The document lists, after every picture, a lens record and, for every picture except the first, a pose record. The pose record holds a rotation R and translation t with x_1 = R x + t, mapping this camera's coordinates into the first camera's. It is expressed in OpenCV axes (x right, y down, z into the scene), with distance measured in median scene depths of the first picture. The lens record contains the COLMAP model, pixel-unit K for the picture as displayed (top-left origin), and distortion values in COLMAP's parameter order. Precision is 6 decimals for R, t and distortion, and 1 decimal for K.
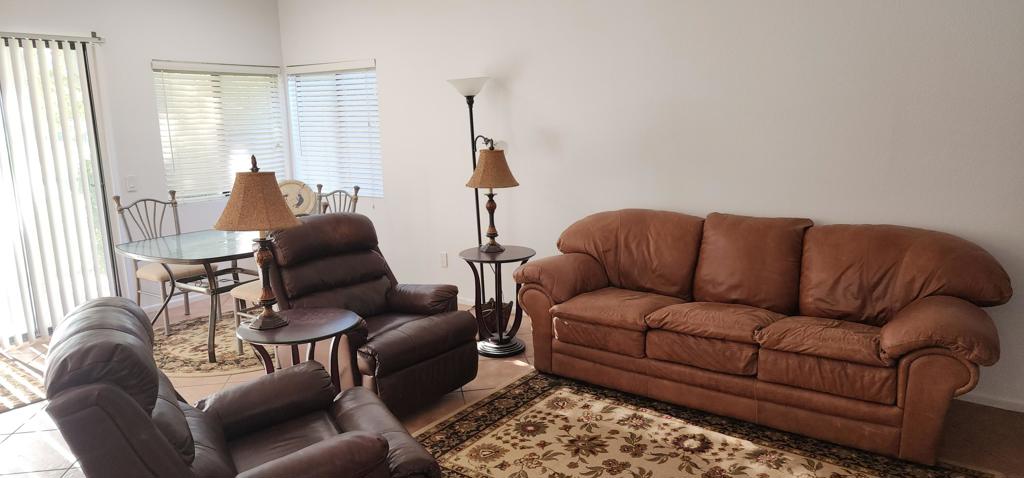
lens RADIAL K [[670.9, 0, 521.1], [0, 670.9, 241.7], [0, 0, 1]] dist [0.055580, -0.045885]
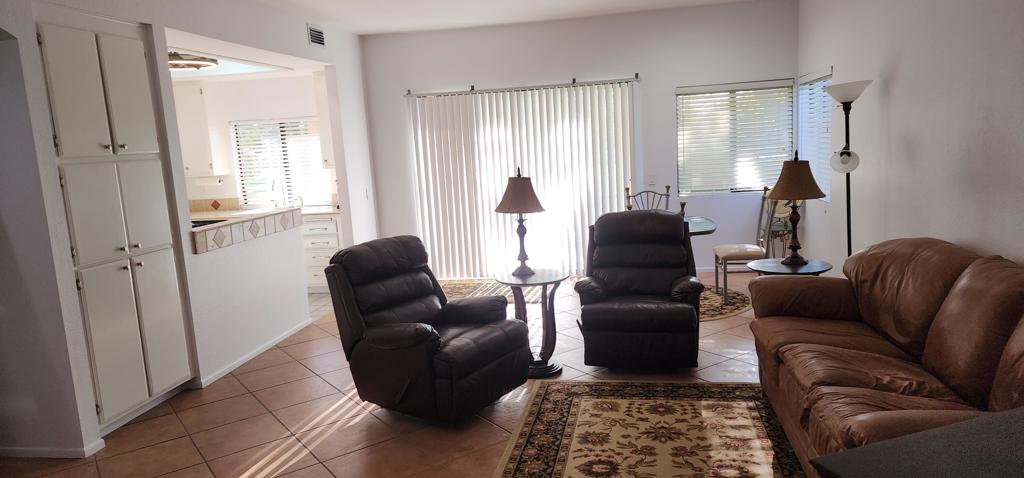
lens RADIAL K [[670.9, 0, 516.4], [0, 670.9, 238.8], [0, 0, 1]] dist [0.055580, -0.045885]
pose [[0.428175, 0.124964, -0.895014, 0.869925], [-0.116339, 0.989774, 0.082538, -0.072720], [0.896176, 0.068784, 0.438335, 0.251301]]
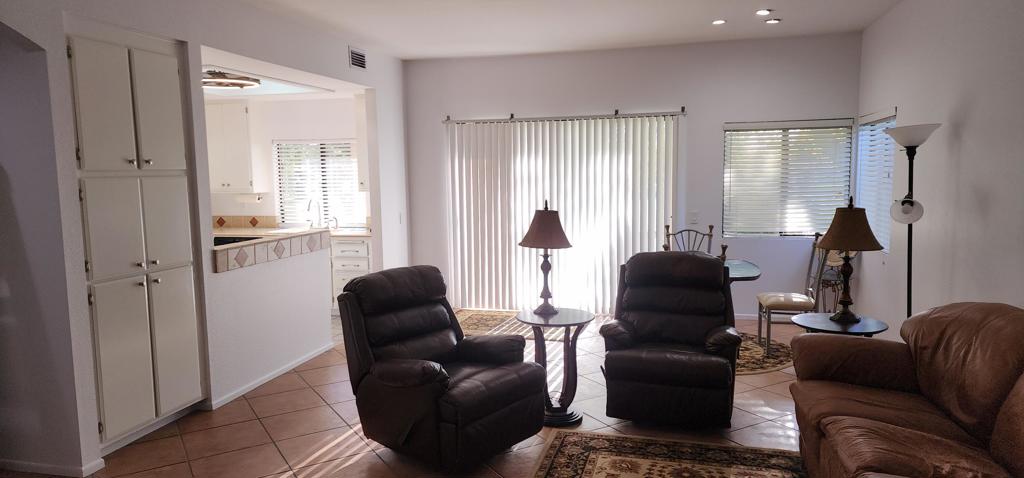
lens RADIAL K [[670.9, 0, 507.8], [0, 670.9, 239.9], [0, 0, 1]] dist [0.055580, -0.045885]
pose [[0.348014, 0.110202, -0.930990, 0.822606], [-0.163458, 0.984988, 0.055491, -0.088420], [0.923130, 0.132866, 0.360803, 0.314782]]
